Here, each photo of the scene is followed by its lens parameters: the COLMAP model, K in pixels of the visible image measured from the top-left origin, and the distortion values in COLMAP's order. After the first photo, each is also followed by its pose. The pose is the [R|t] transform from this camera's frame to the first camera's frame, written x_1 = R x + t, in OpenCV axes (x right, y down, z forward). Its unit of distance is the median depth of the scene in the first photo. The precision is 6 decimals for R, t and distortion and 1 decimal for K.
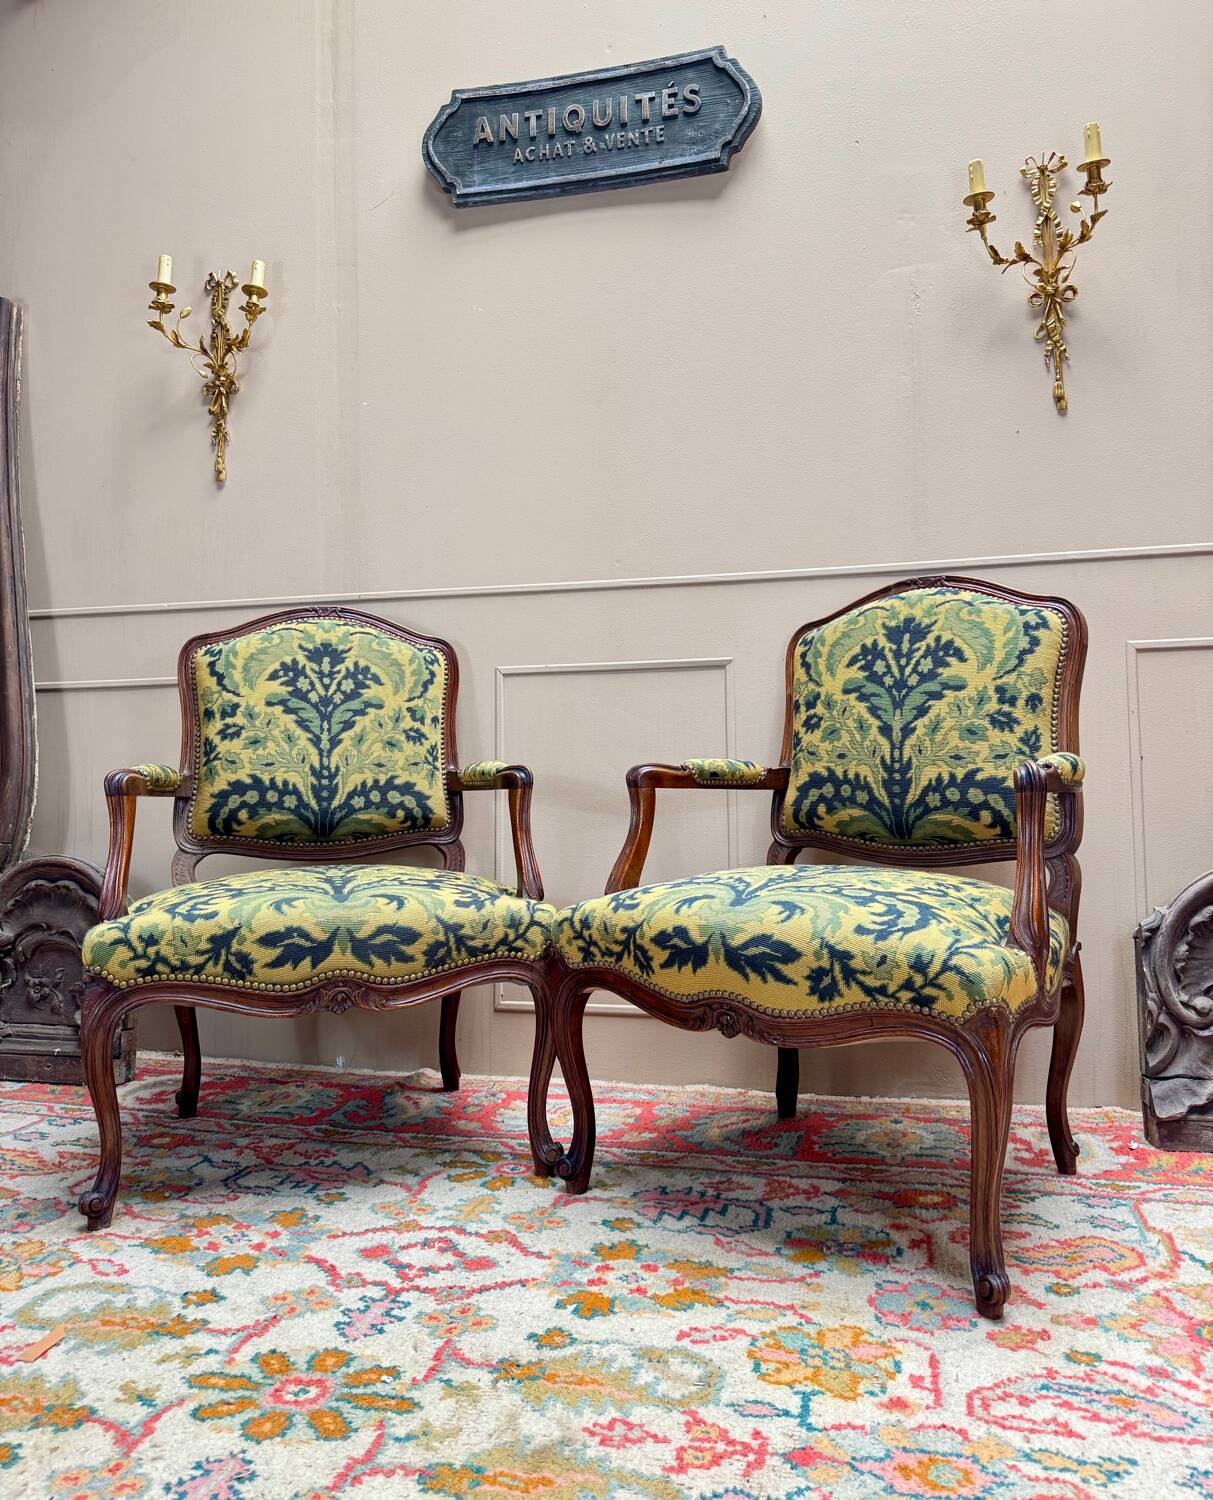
lens RADIAL K [[1150.8, 0, 609.5], [0, 1150.8, 702.1], [0, 0, 1]] dist [0.006400, -0.010513]
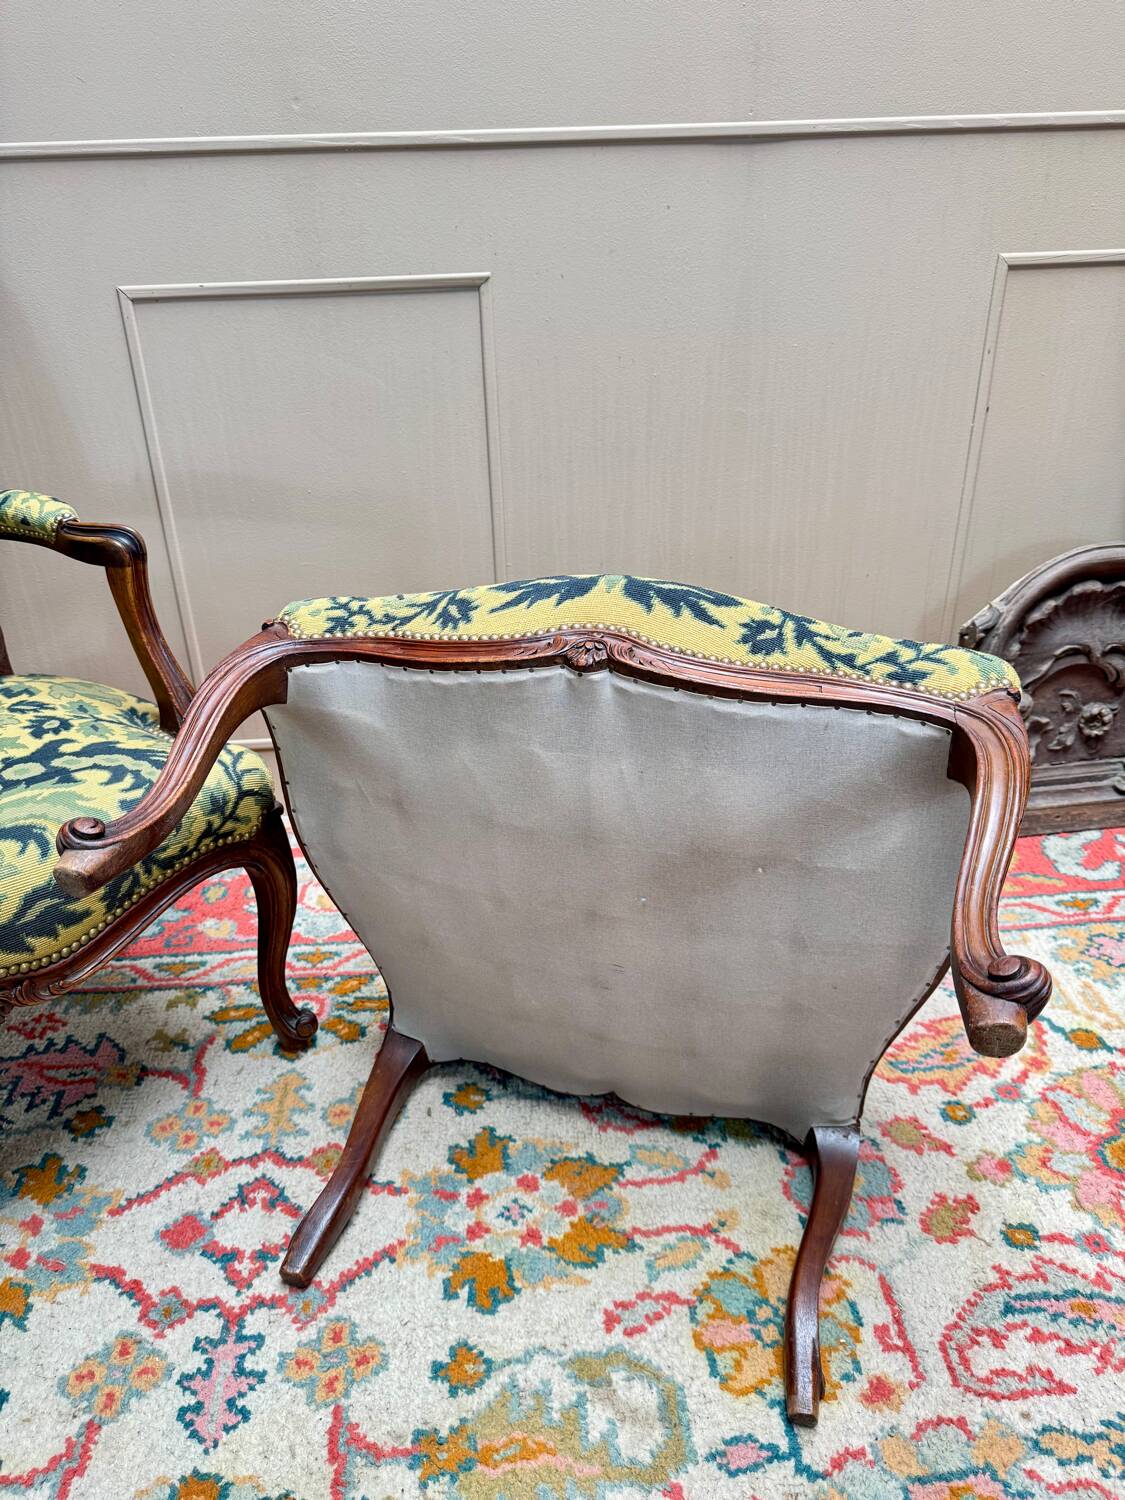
lens RADIAL K [[1059.4, 0, 562.5], [0, 1059.4, 750.0], [0, 0, 1]] dist [-0.007501, -0.006121]
pose [[0.950071, -0.157278, 0.269496, -0.079639], [-0.004672, 0.856412, 0.516273, -0.147717], [-0.311998, -0.491755, 0.812917, 0.397172]]
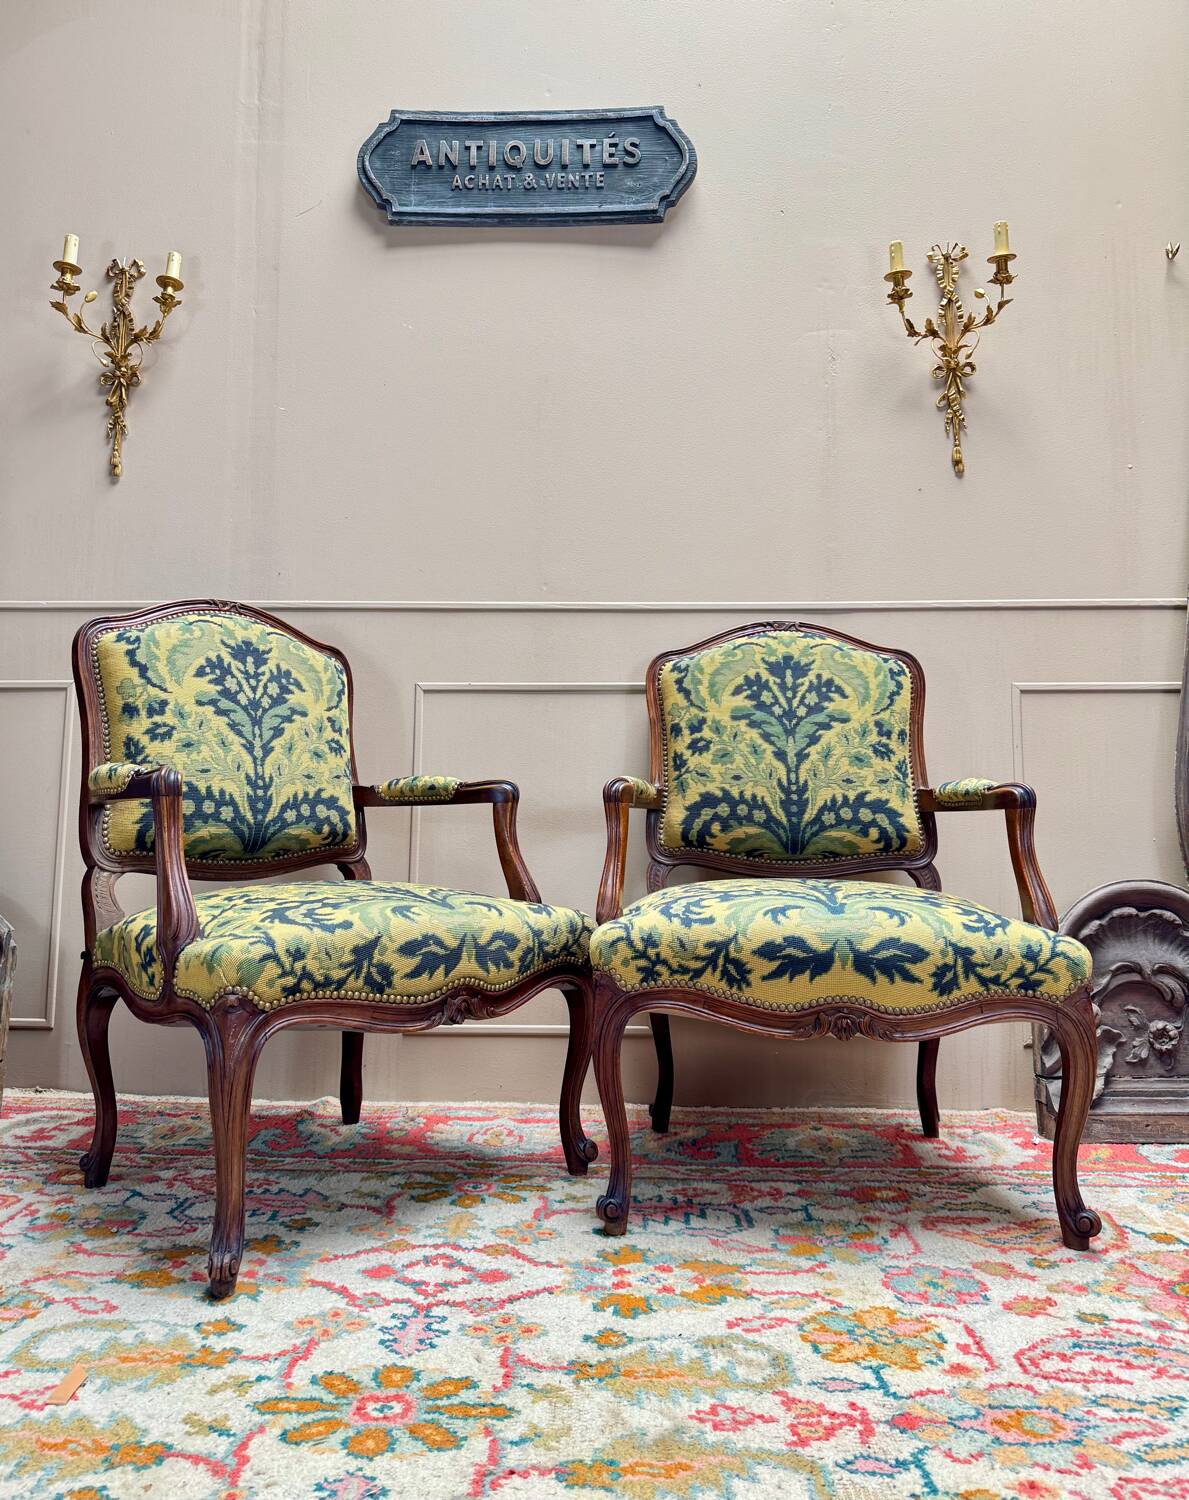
lens RADIAL K [[1150.2, 0, 582.4], [0, 1150.2, 696.5], [0, 0, 1]] dist [0.006743, -0.011138]
pose [[0.977603, 0.041897, 0.206244, -0.206882], [-0.032864, 0.998353, -0.047032, 0.029265], [-0.207875, 0.039201, 0.977370, 0.002957]]
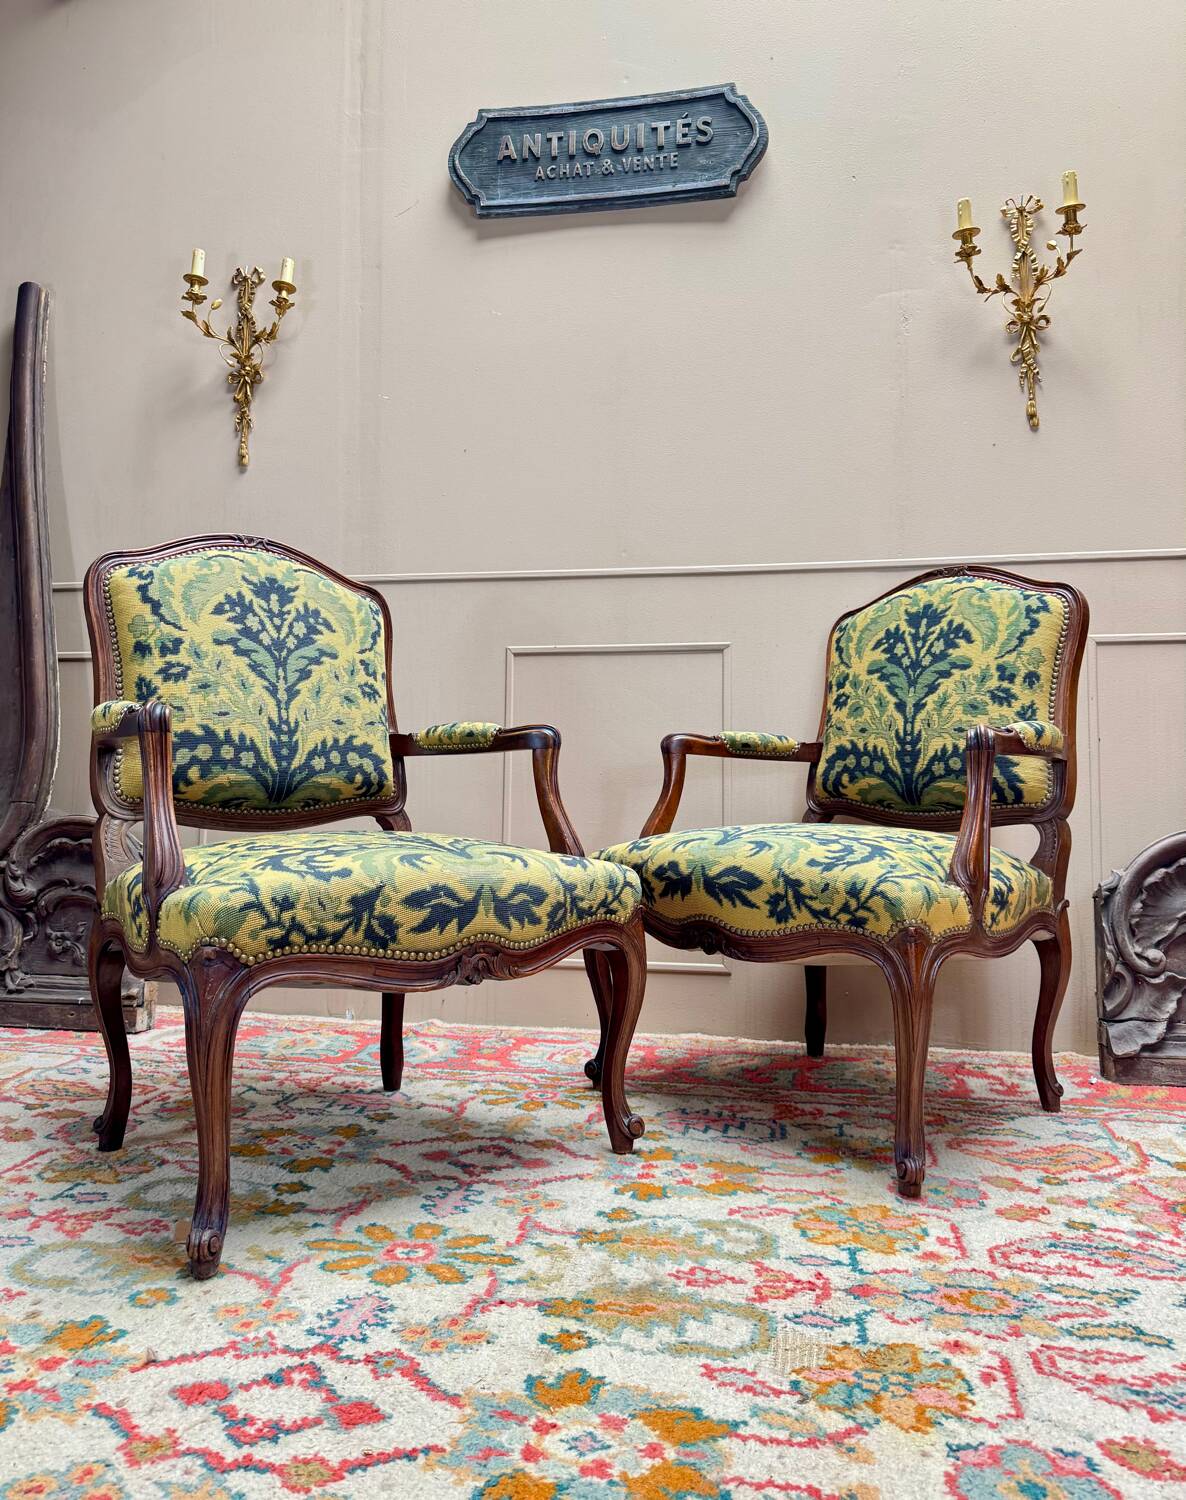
lens RADIAL K [[1144.4, 0, 585.6], [0, 1144.4, 707.0], [0, 0, 1]] dist [0.003318, -0.006688]
pose [[0.997983, 0.025206, 0.058264, -0.110555], [-0.024622, 0.999640, -0.010705, 0.045401], [-0.058513, 0.009248, 0.998244, -0.086214]]
